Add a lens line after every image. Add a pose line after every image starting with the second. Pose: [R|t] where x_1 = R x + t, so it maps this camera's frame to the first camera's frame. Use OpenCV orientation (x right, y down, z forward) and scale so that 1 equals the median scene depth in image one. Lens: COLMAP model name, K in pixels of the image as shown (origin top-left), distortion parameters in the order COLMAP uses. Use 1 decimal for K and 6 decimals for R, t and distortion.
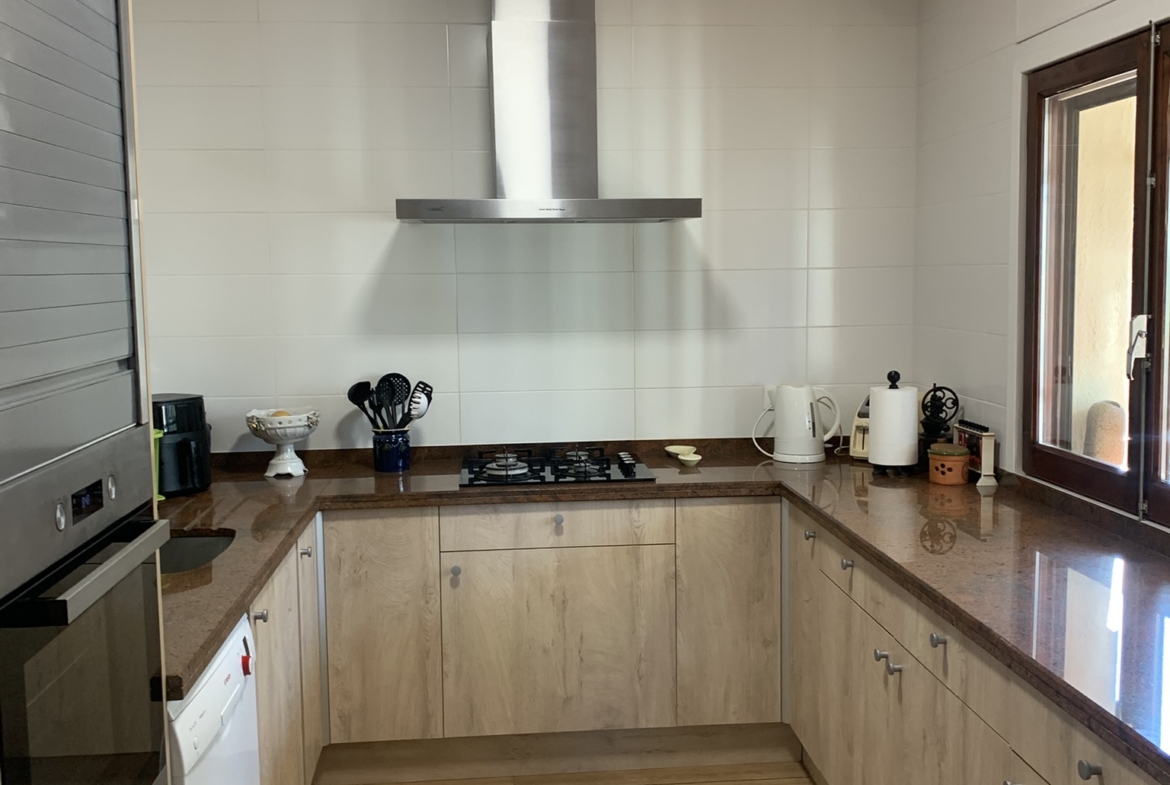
lens RADIAL K [[1226.7, 0, 608.0], [0, 1226.7, 392.9], [0, 0, 1]] dist [0.161430, -0.473395]
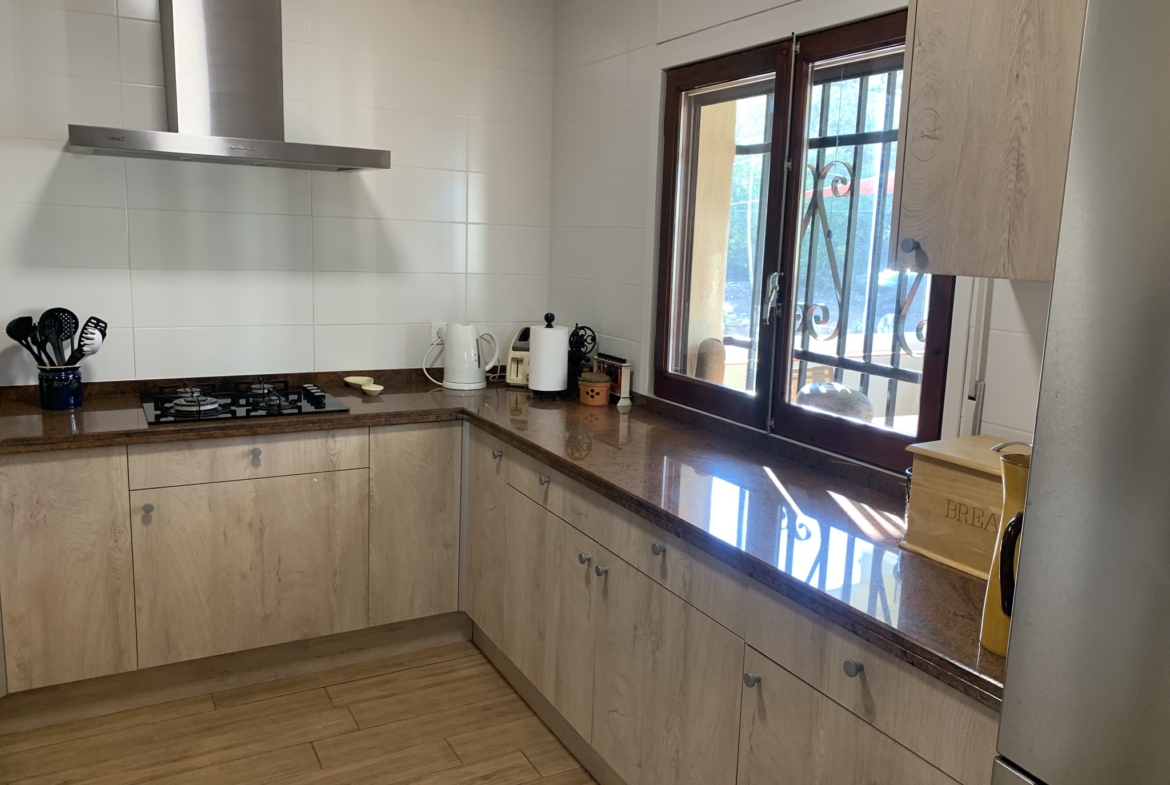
lens RADIAL K [[891.1, 0, 583.6], [0, 891.1, 381.9], [0, 0, 1]] dist [0.002317, -0.009255]
pose [[0.907700, -0.022445, 0.419019, -0.102239], [-0.007368, 0.997562, 0.069394, -0.010490], [-0.419555, -0.066076, 0.905322, 0.202620]]
